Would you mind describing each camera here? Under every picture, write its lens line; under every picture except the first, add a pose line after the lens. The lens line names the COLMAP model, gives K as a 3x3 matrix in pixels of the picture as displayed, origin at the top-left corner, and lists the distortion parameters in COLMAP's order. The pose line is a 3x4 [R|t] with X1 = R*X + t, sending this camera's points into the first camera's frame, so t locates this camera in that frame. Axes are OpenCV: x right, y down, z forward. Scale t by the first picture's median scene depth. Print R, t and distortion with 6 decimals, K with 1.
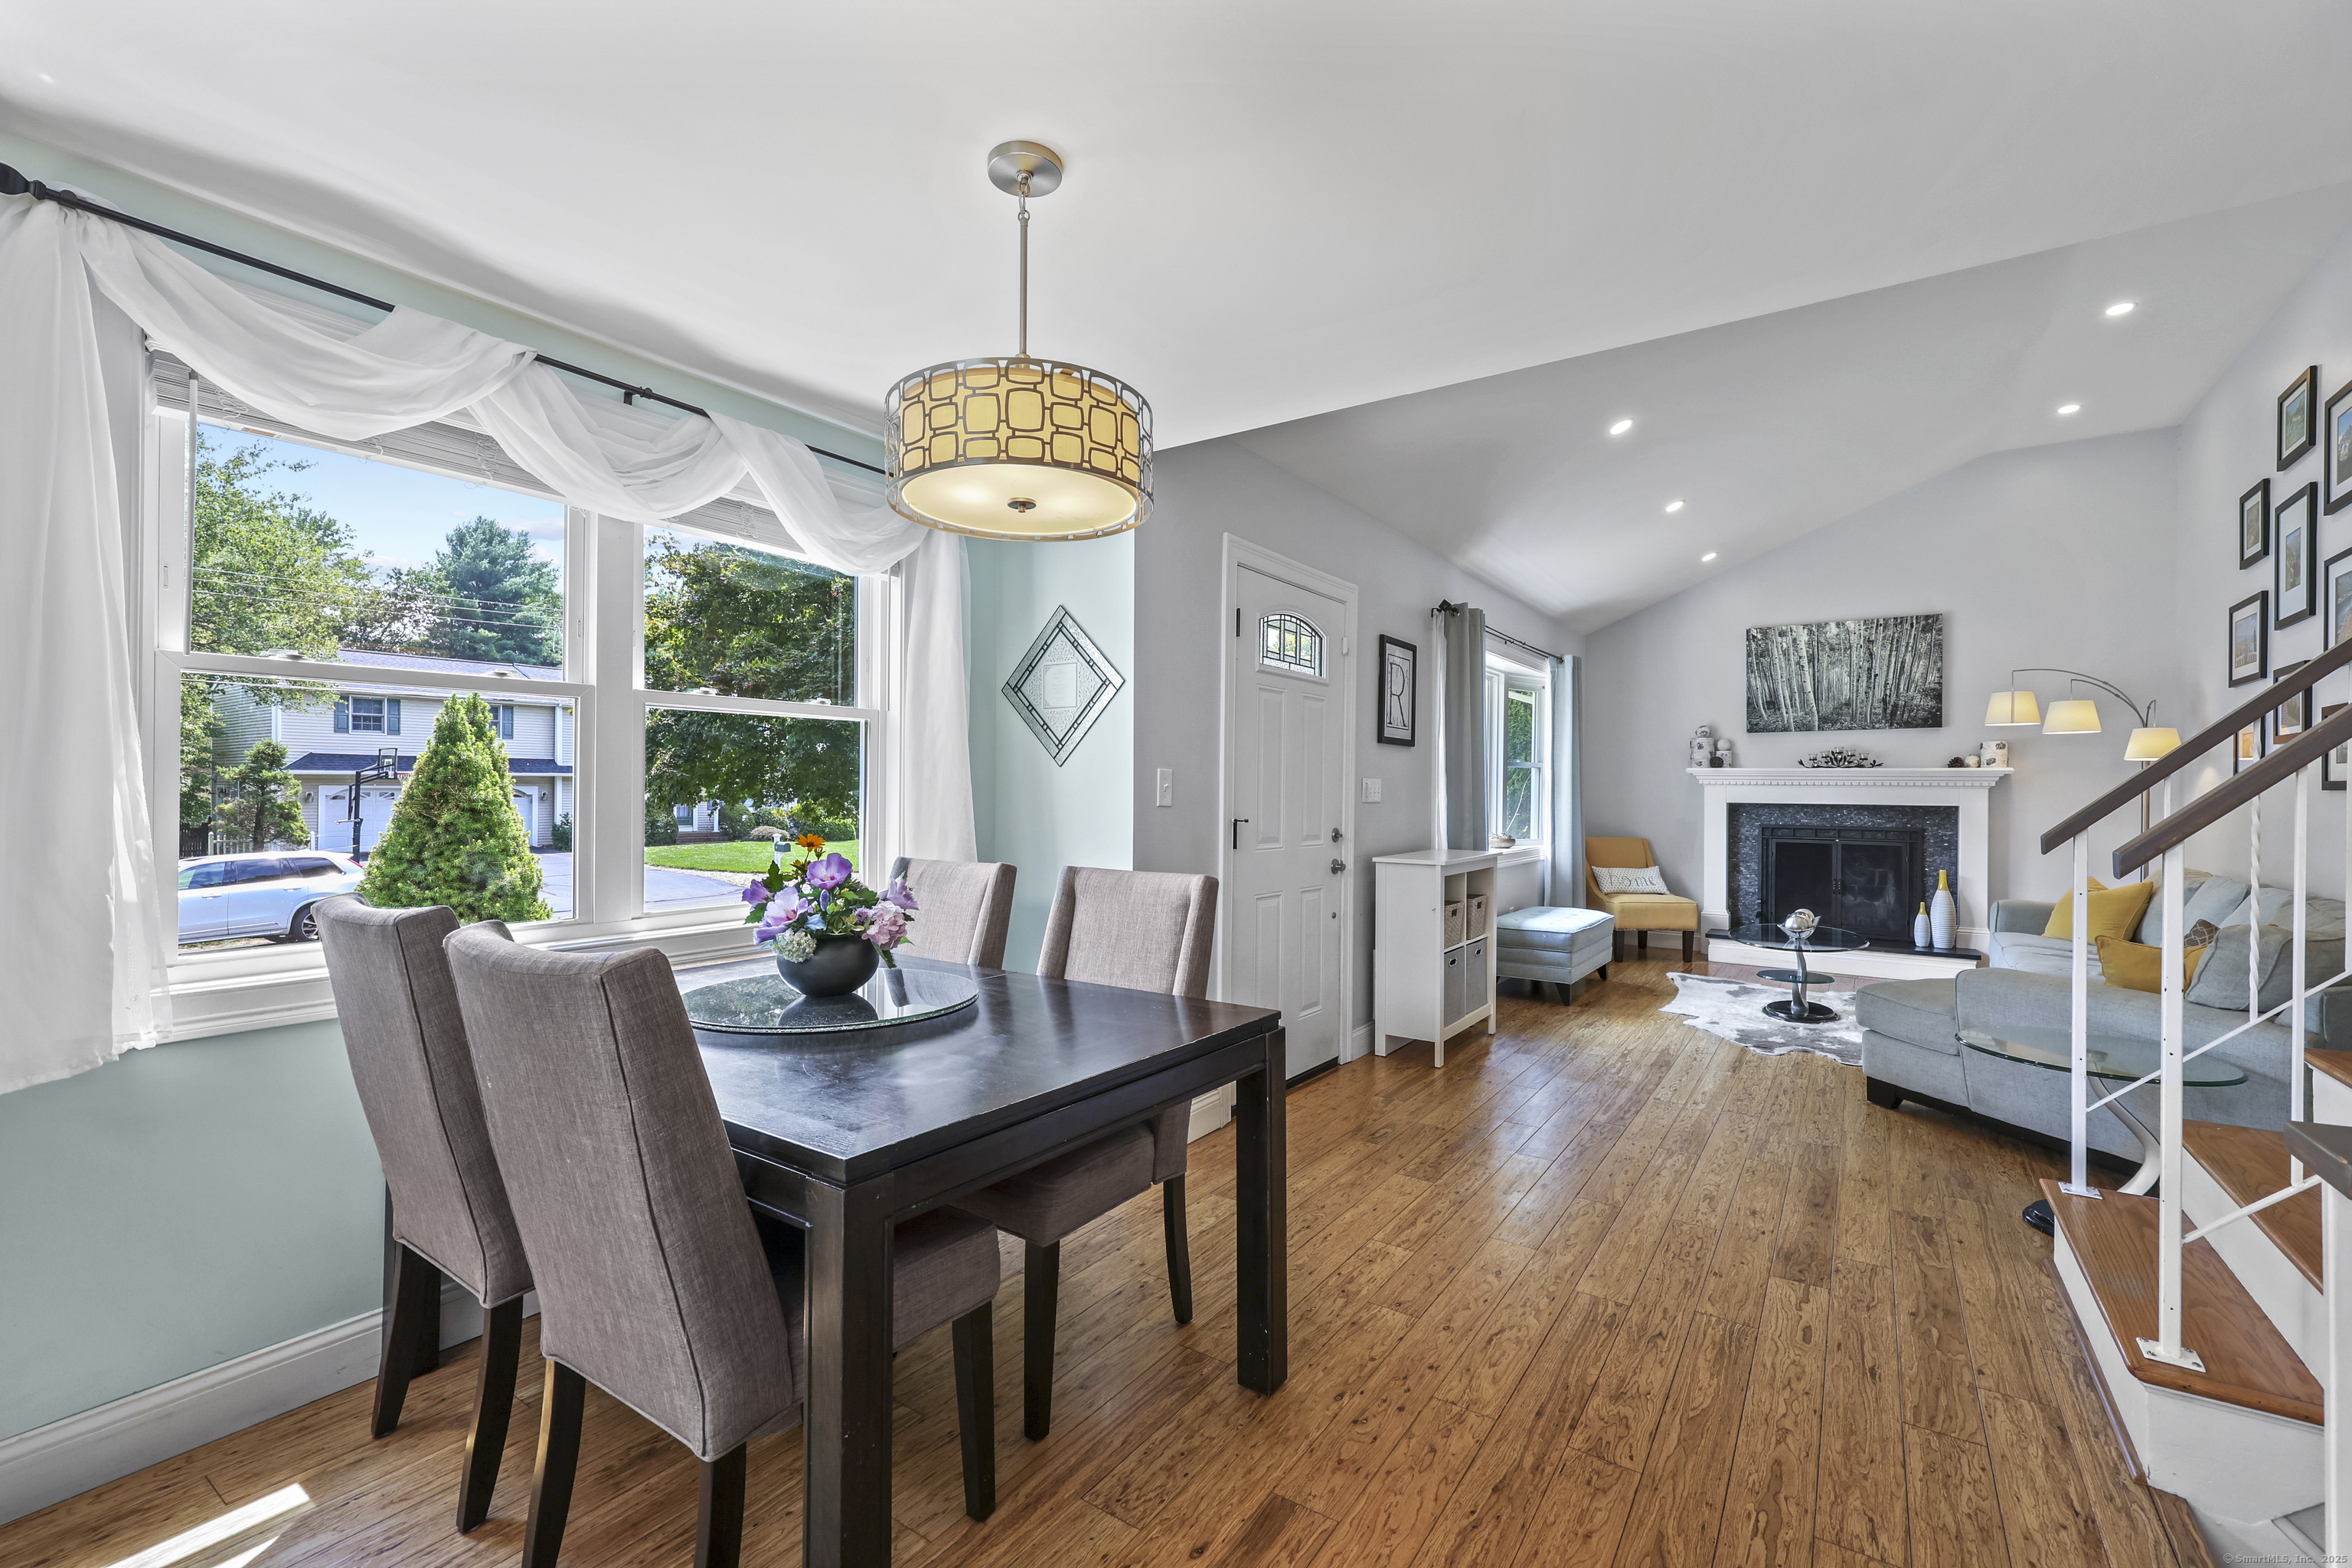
lens RADIAL K [[951.1, 0, 1179.8], [0, 951.1, 776.9], [0, 0, 1]] dist [-0.001192, 0.001243]
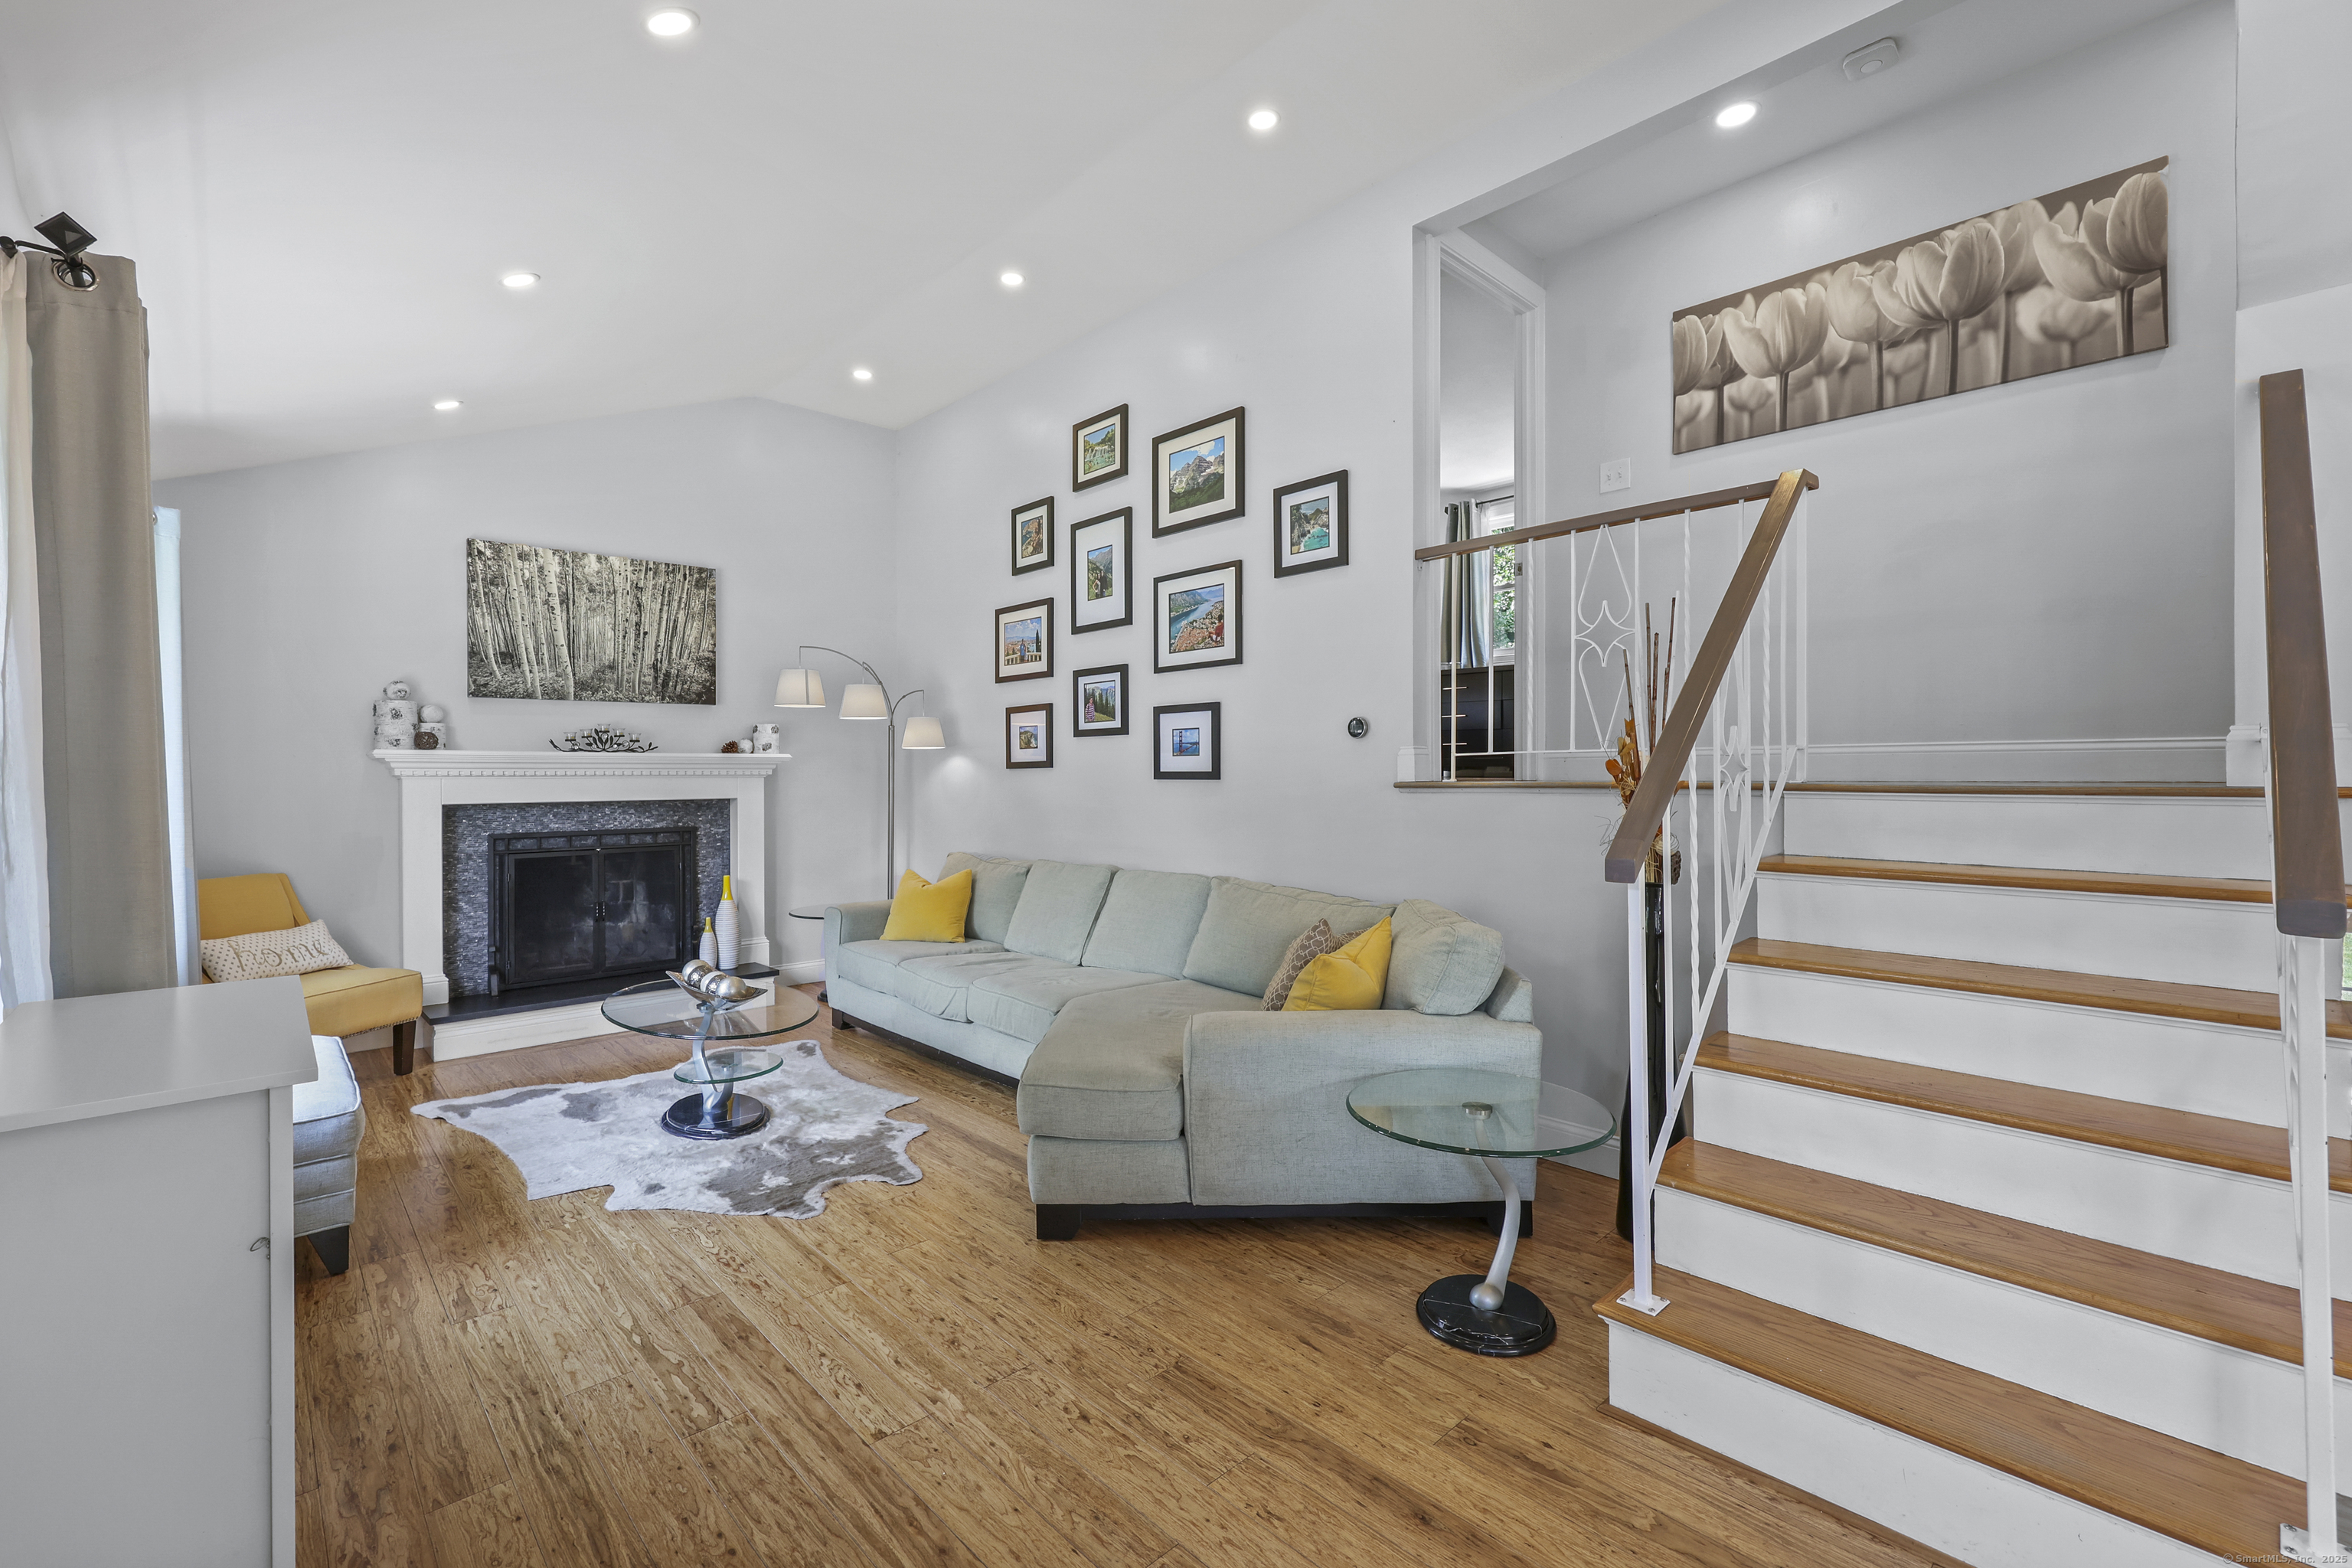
lens RADIAL K [[951.1, 0, 1145.8], [0, 951.1, 788.6], [0, 0, 1]] dist [-0.001192, 0.001243]
pose [[0.185375, -0.026021, 0.982323, 0.039795], [-0.001665, 0.999640, 0.026794, -0.001491], [-0.982666, -0.006603, 0.185265, 0.456499]]
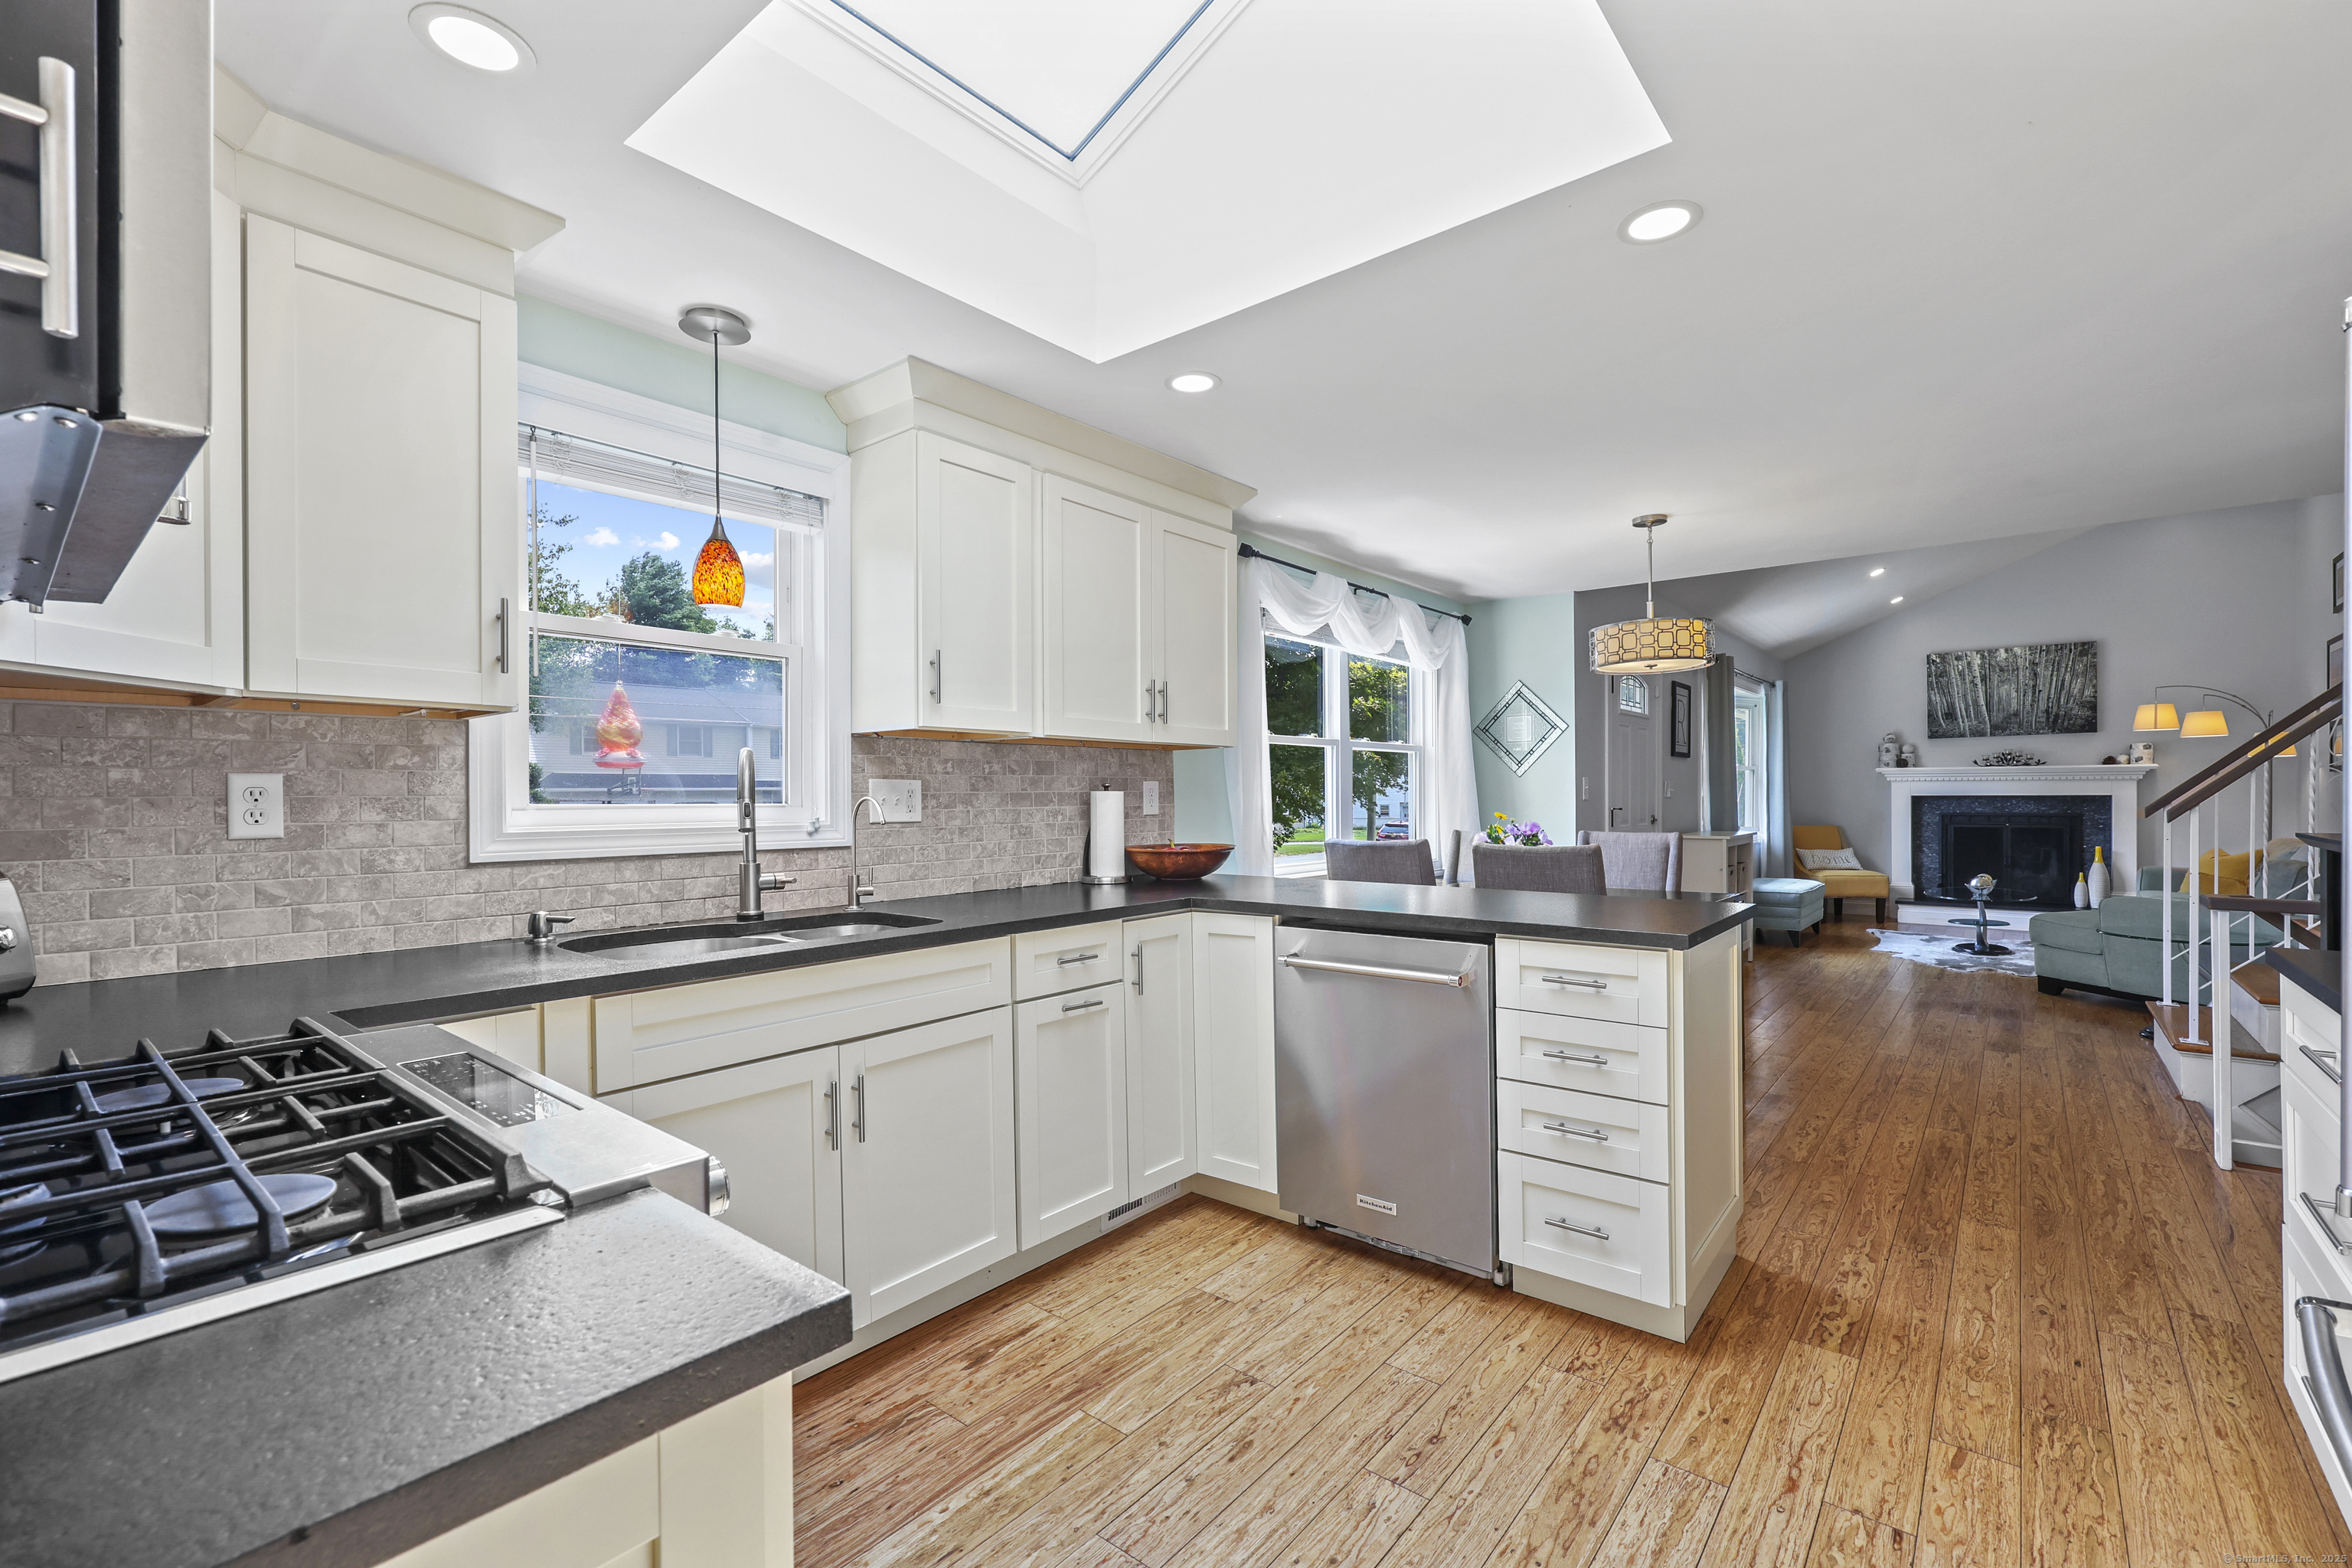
lens RADIAL K [[1017.4, 0, 1157.9], [0, 1017.4, 792.9], [0, 0, 1]] dist [0.001644, 0.001501]
pose [[0.996795, -0.015294, -0.078519, -0.320524], [0.016123, 0.999821, 0.009941, -0.005668], [0.078353, -0.011175, 0.996863, -0.428333]]
